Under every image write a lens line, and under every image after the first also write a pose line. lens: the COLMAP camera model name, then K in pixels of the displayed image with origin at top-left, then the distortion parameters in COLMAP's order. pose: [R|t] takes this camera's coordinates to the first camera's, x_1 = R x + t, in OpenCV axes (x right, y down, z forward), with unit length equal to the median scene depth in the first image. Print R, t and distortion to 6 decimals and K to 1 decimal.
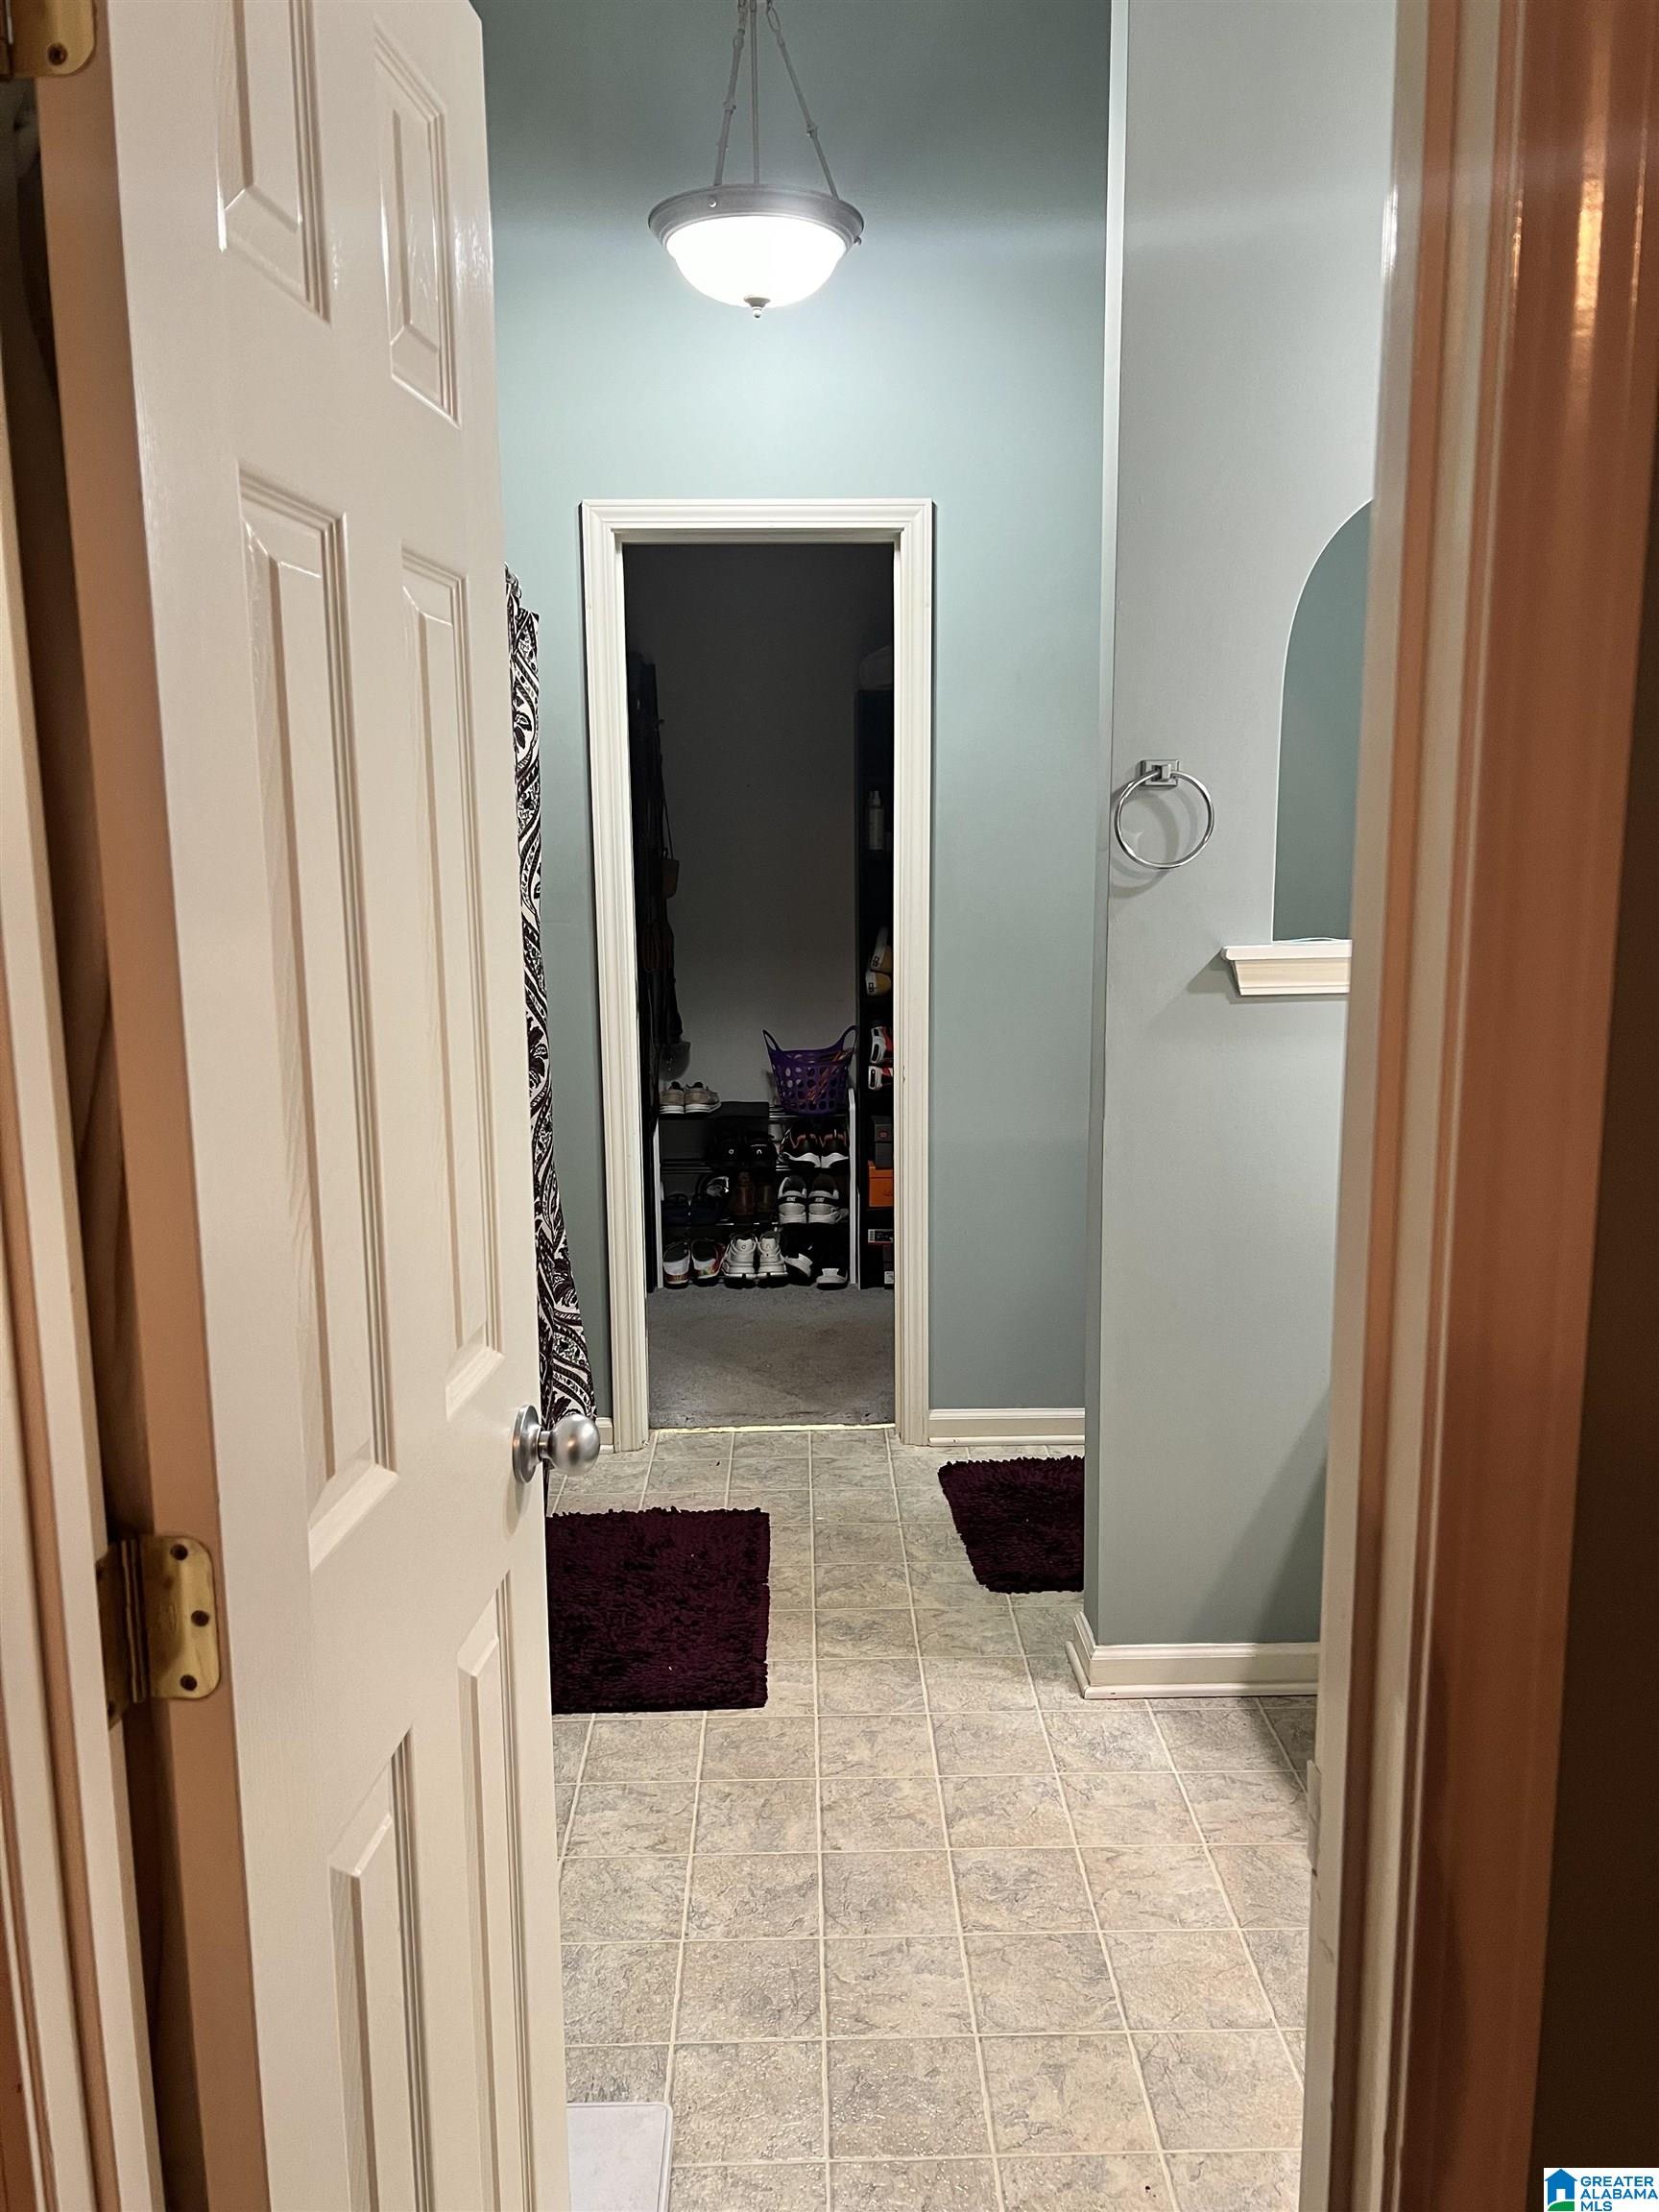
lens RADIAL K [[1666.5, 0, 826.0], [0, 1666.5, 1125.4], [0, 0, 1]] dist [0.053630, -0.063825]
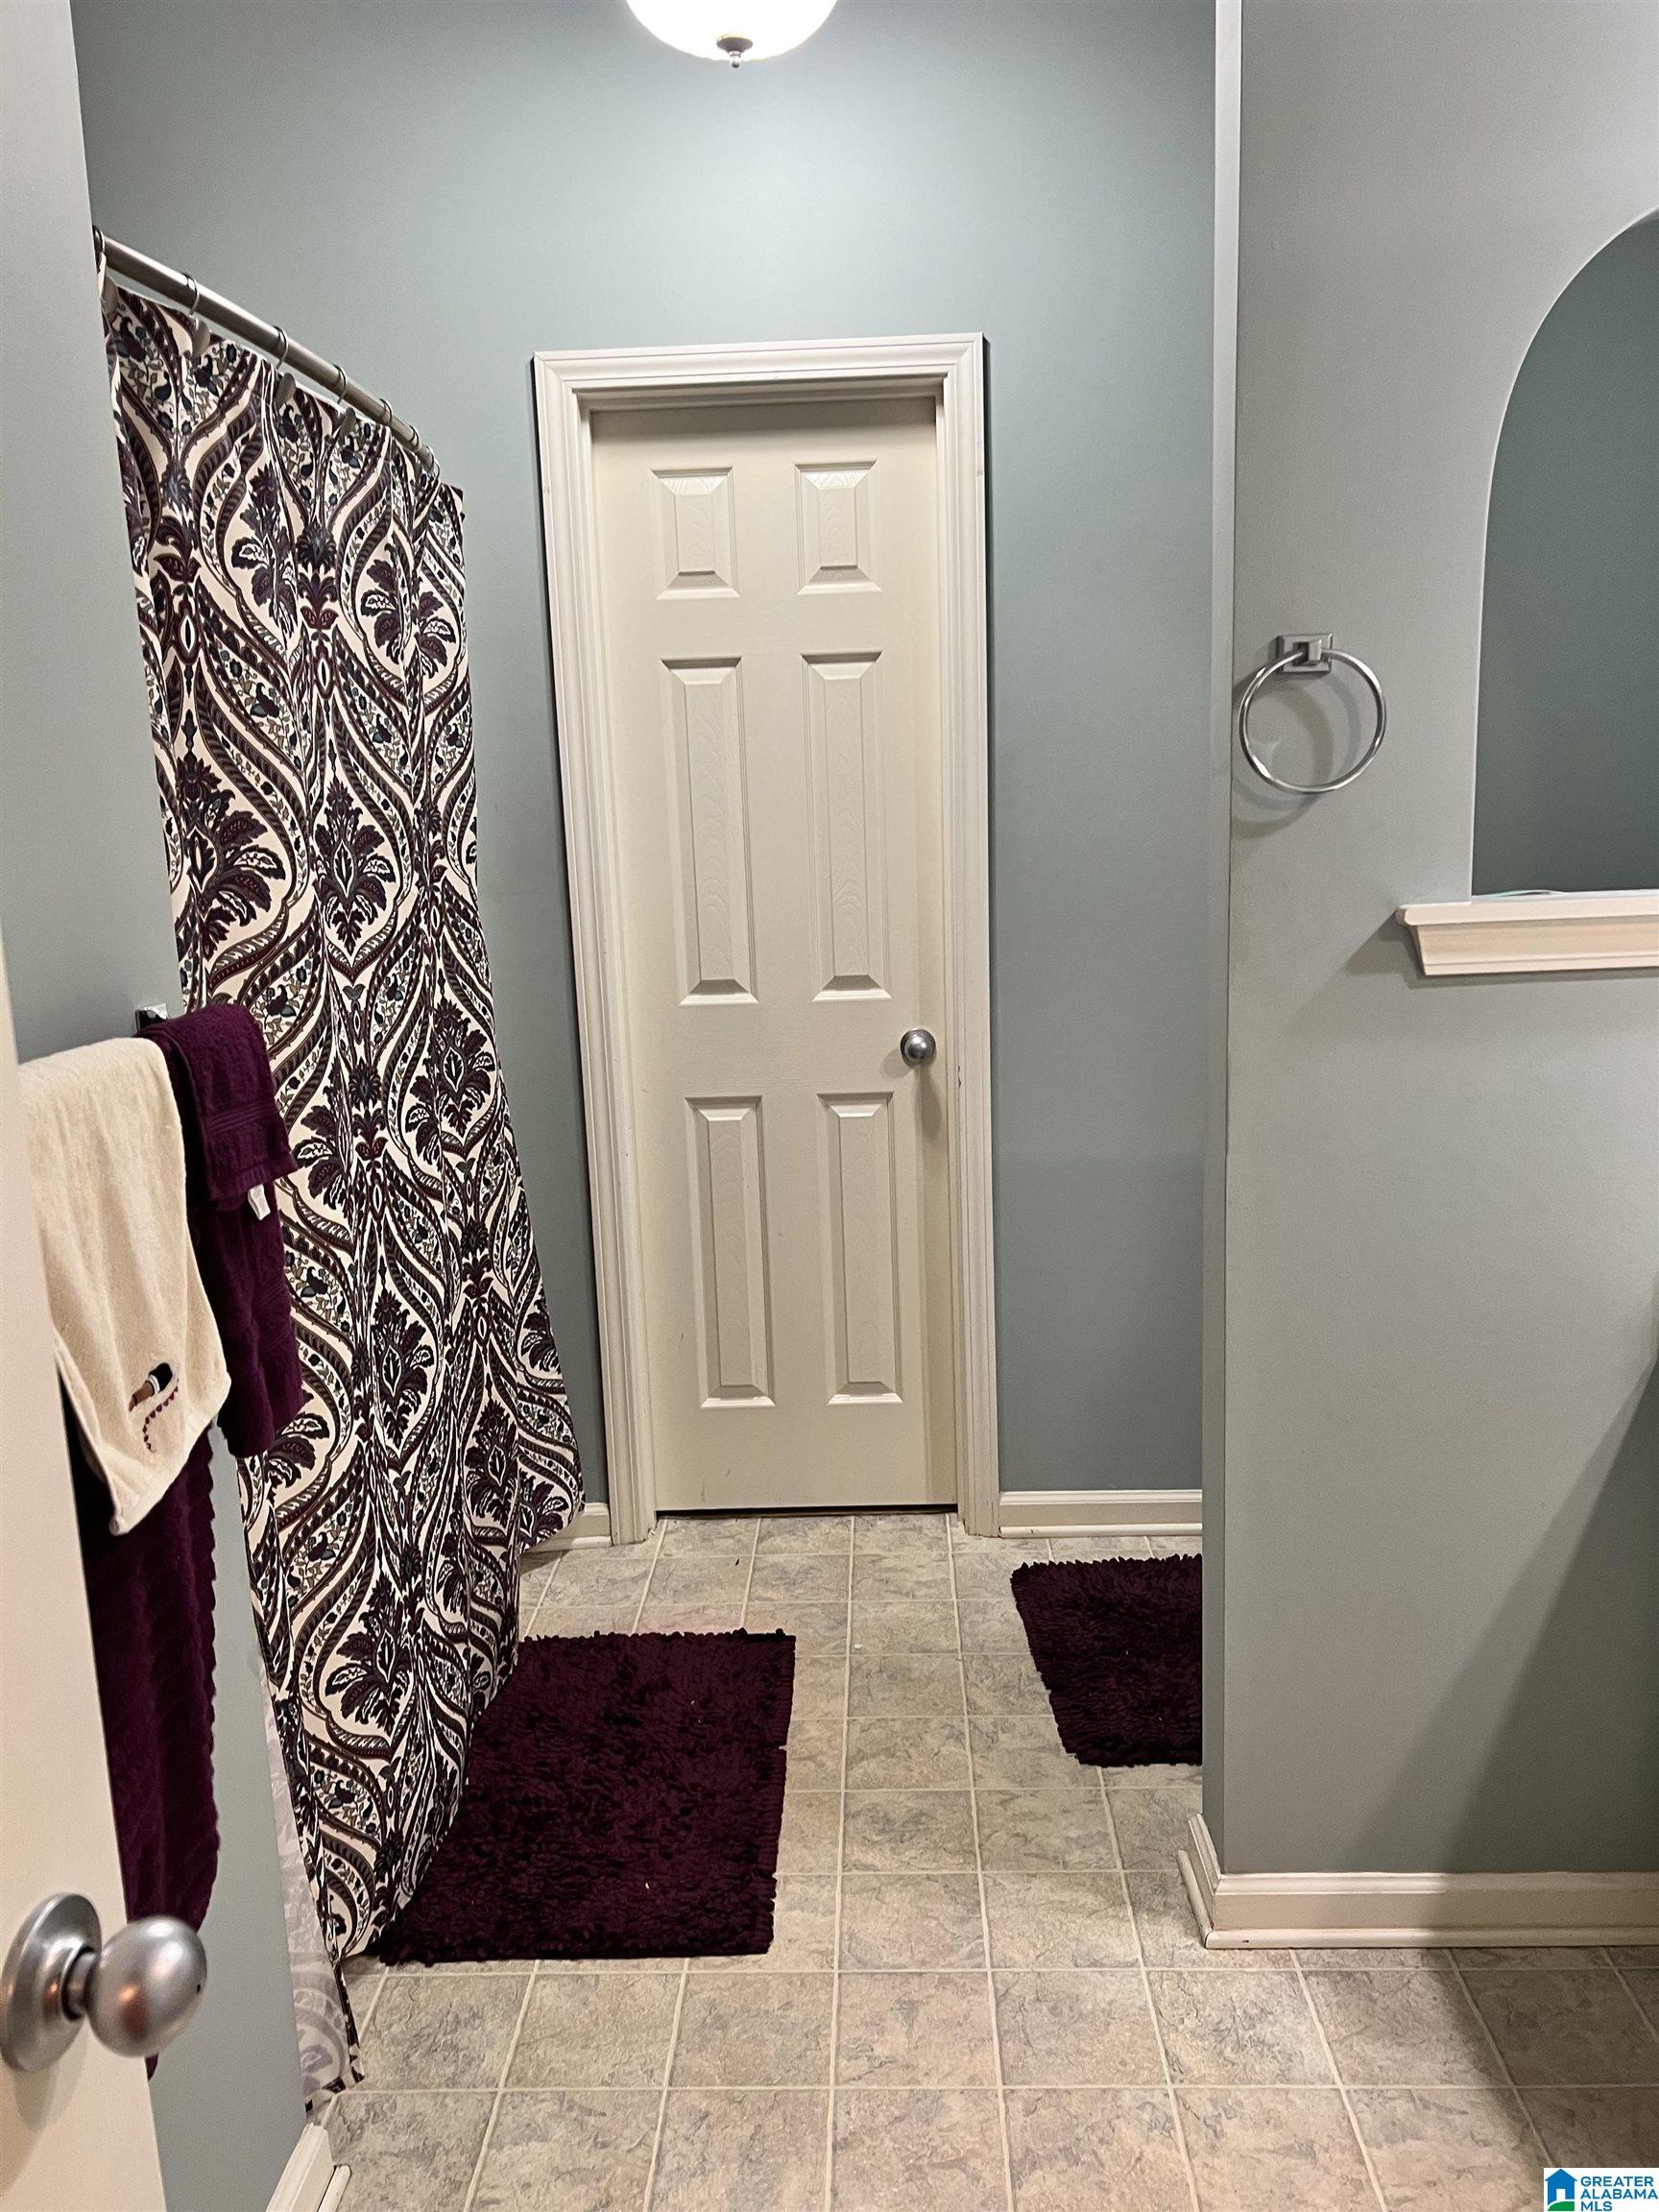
lens RADIAL K [[1666.5, 0, 828.5], [0, 1666.5, 1124.1], [0, 0, 1]] dist [0.053630, -0.063825]
pose [[0.998472, -0.014471, -0.053340, 0.032899], [0.015290, 0.999771, 0.014983, -0.026569], [0.053111, -0.015776, 0.998464, 0.254488]]
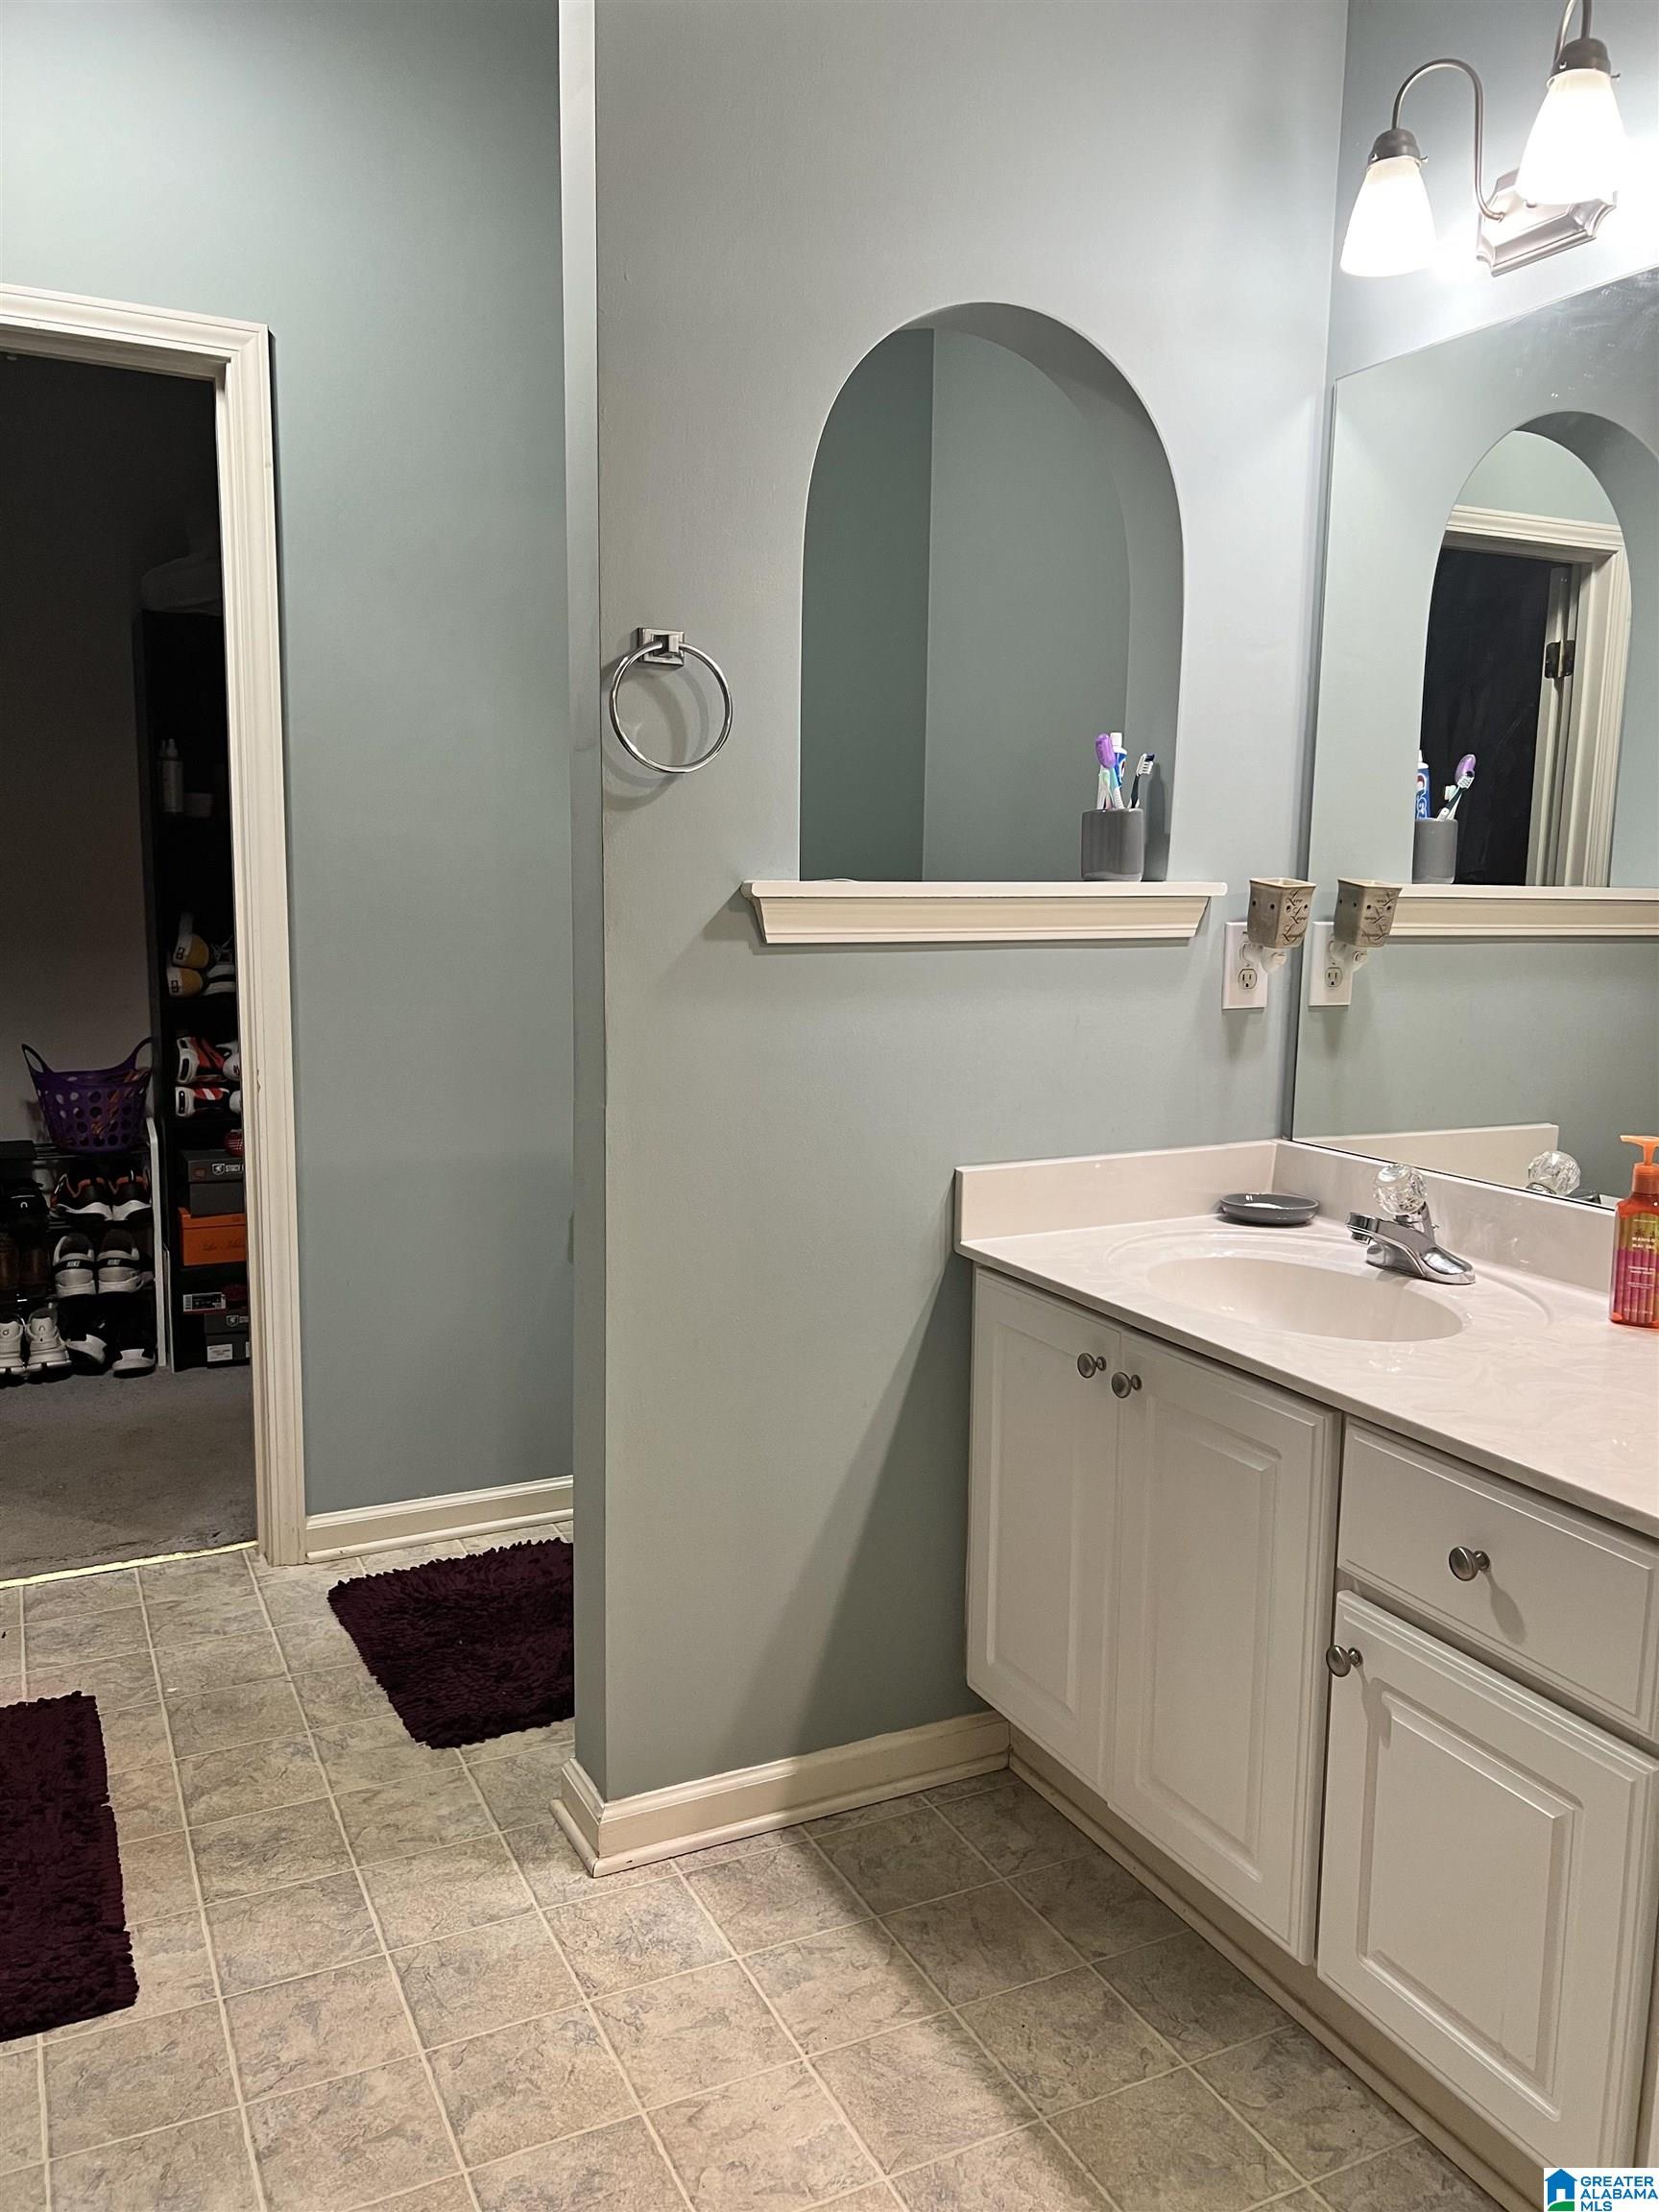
lens RADIAL K [[1666.5, 0, 835.9], [0, 1666.5, 1128.4], [0, 0, 1]] dist [0.053630, -0.063825]
pose [[0.902829, -0.042377, 0.427906, -0.054067], [0.053678, 0.998455, -0.014373, 0.019640], [-0.426636, 0.035945, 0.903709, 0.241424]]
